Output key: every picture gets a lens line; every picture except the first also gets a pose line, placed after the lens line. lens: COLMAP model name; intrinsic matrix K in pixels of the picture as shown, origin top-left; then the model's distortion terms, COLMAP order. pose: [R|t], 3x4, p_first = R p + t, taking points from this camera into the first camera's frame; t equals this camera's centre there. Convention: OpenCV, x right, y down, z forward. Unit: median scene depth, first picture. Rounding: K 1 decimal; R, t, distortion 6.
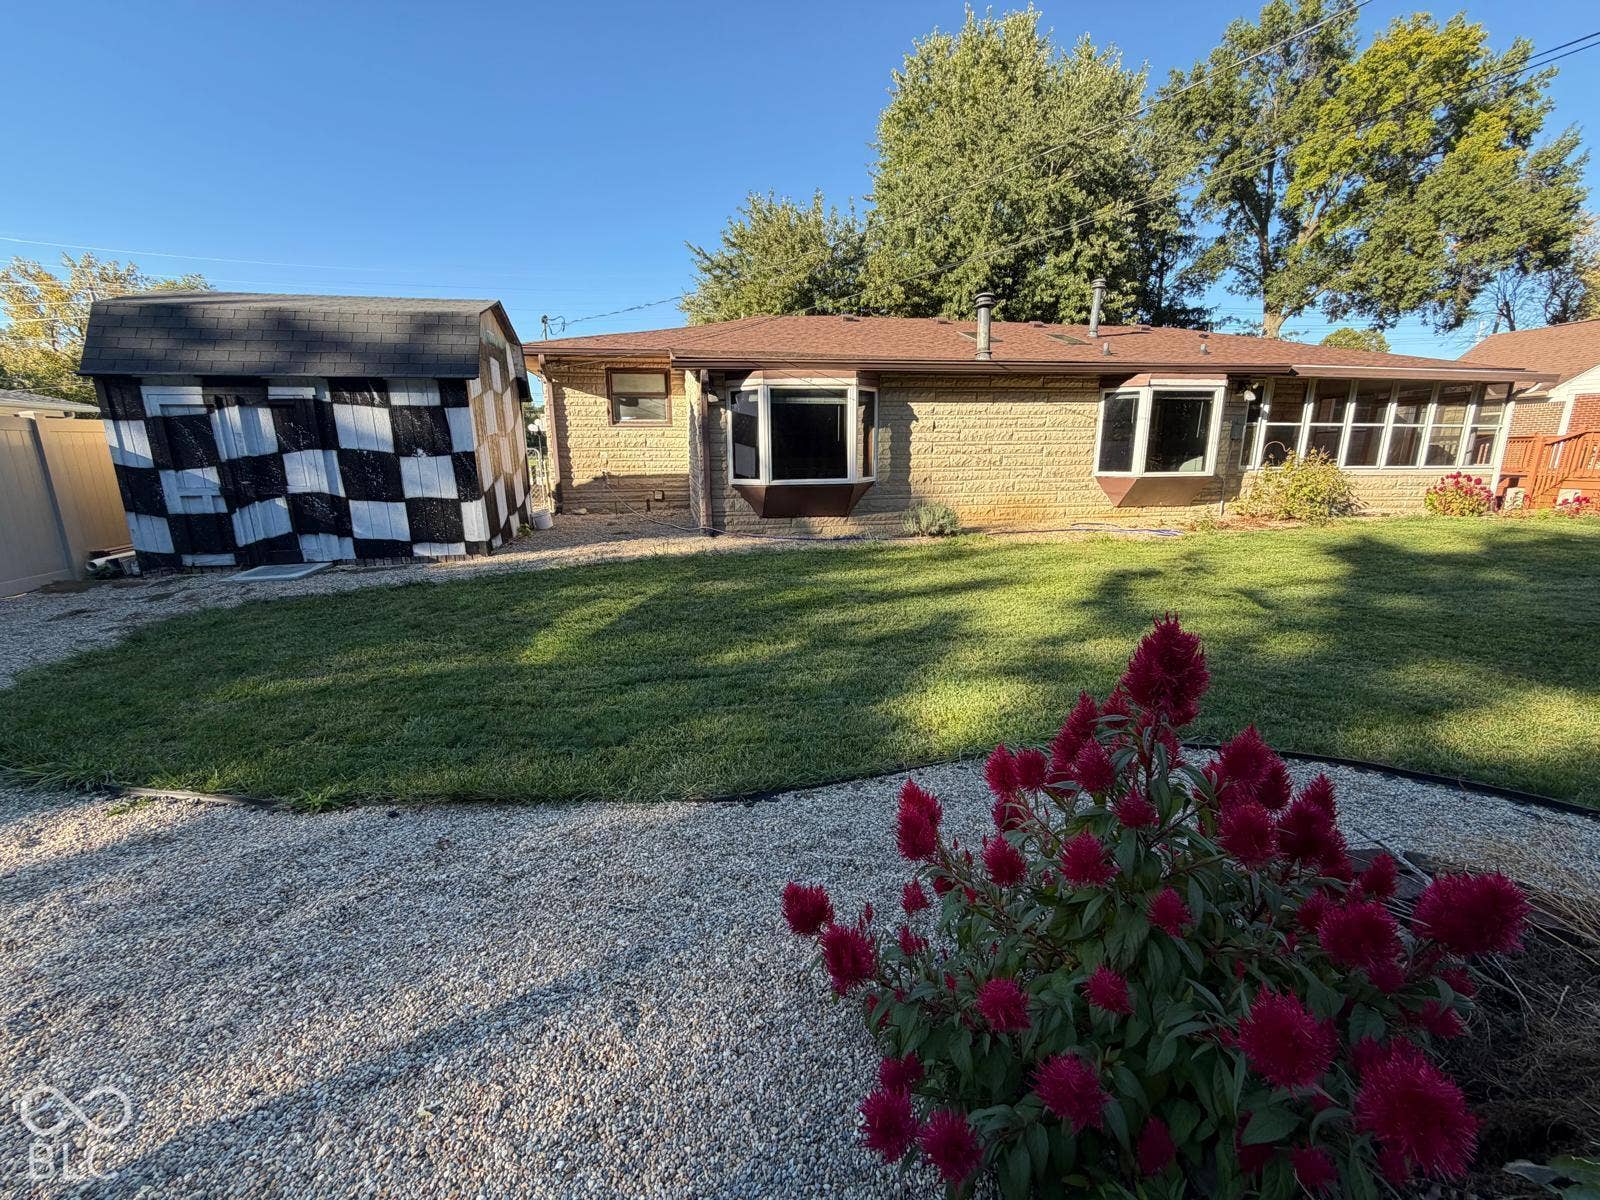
lens RADIAL K [[638.1, 0, 793.7], [0, 638.1, 599.9], [0, 0, 1]] dist [-0.000737, -0.000138]
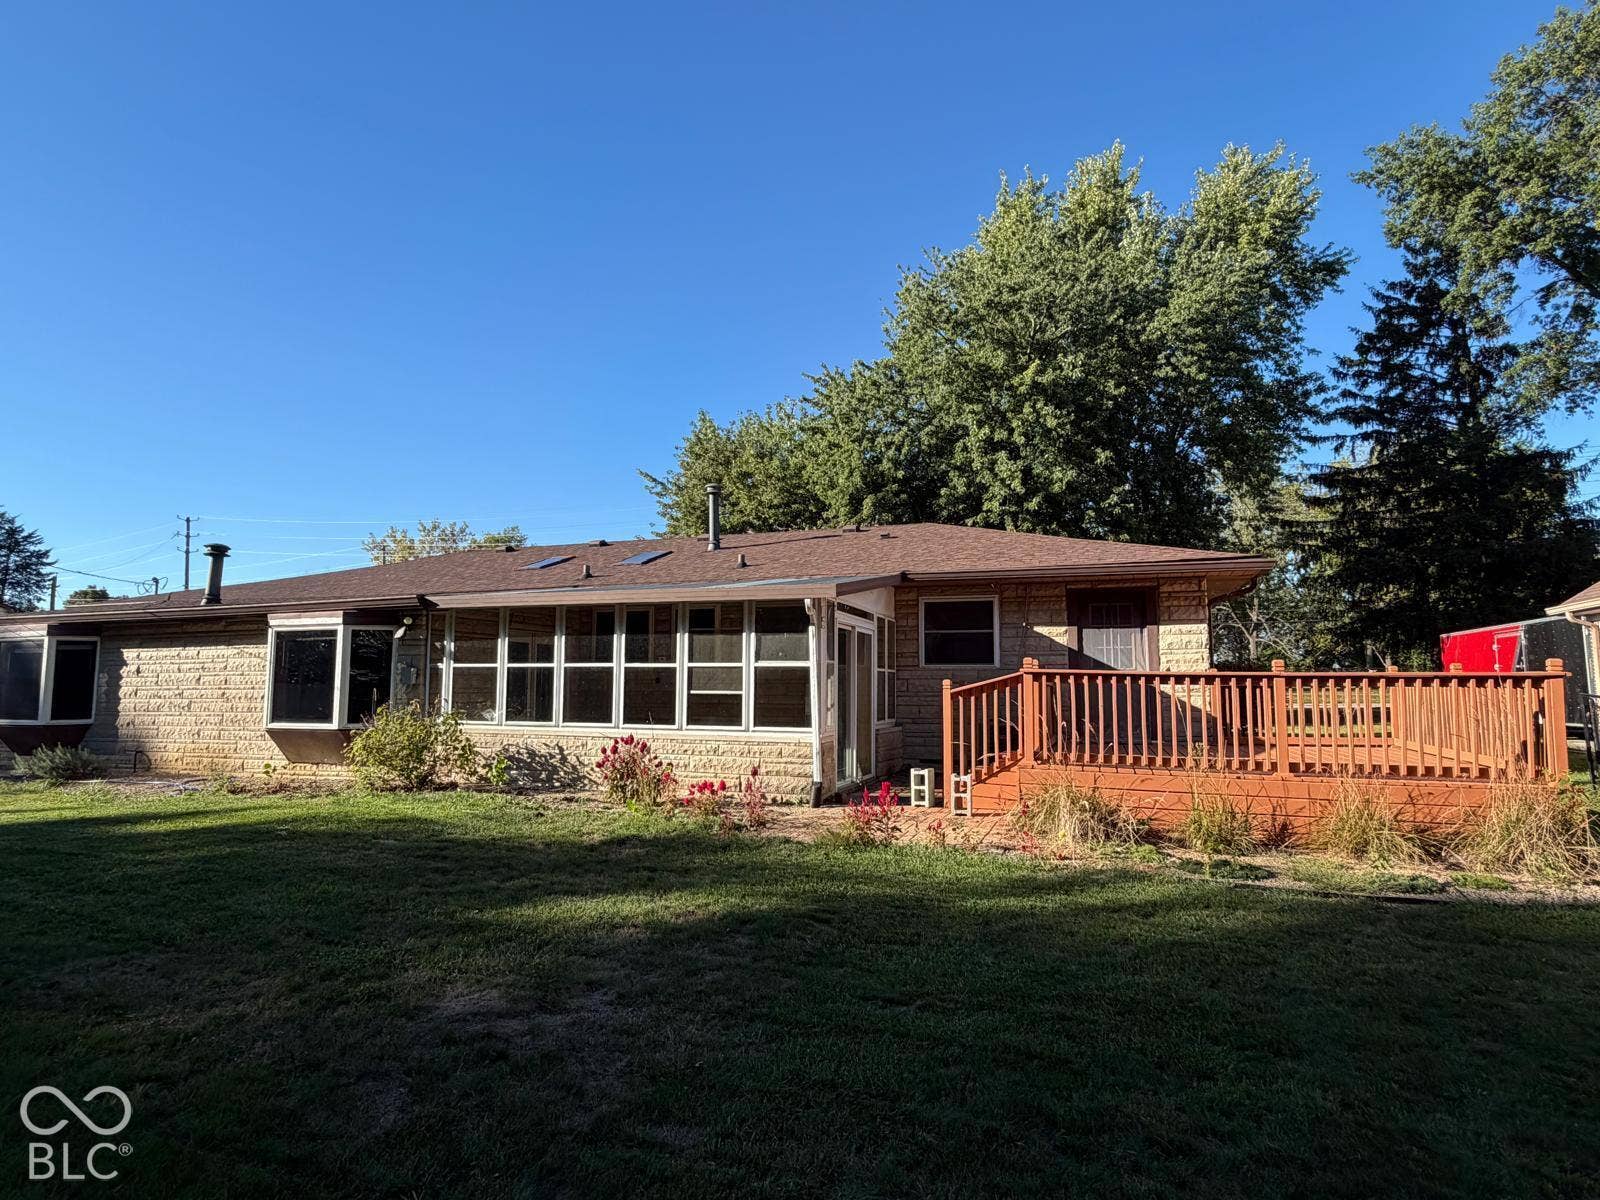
lens RADIAL K [[859.8, 0, 795.2], [0, 859.8, 601.7], [0, 0, 1]] dist [0.003676, 0.000101]
pose [[0.873031, -0.041434, -0.485901, 1.270982], [-0.115404, 0.950529, -0.288402, -0.074372], [0.473813, 0.307859, 0.825060, 0.240894]]
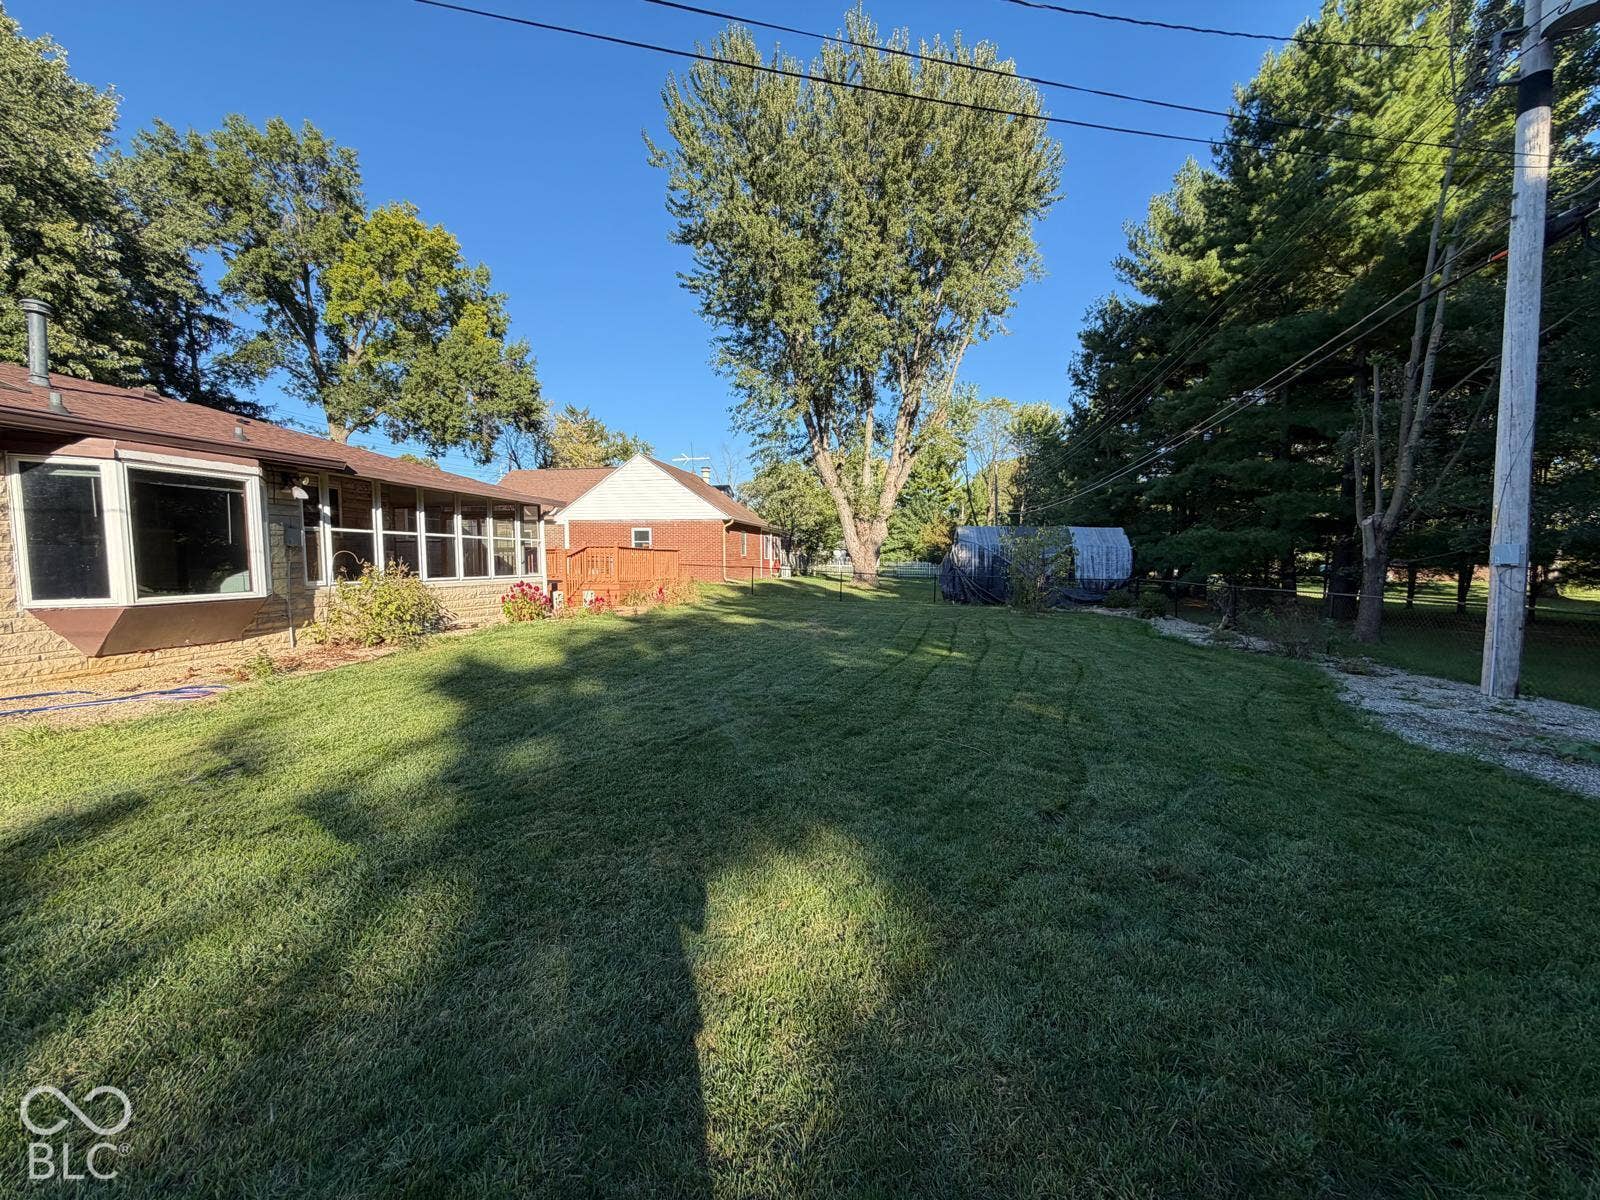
lens RADIAL K [[638.1, 0, 795.3], [0, 638.1, 601.1], [0, 0, 1]] dist [-0.000737, -0.000138]
pose [[0.344735, -0.059383, 0.936820, 0.143408], [0.210111, 0.977557, -0.015353, -0.040551], [-0.914883, 0.202129, 0.349475, 0.156567]]
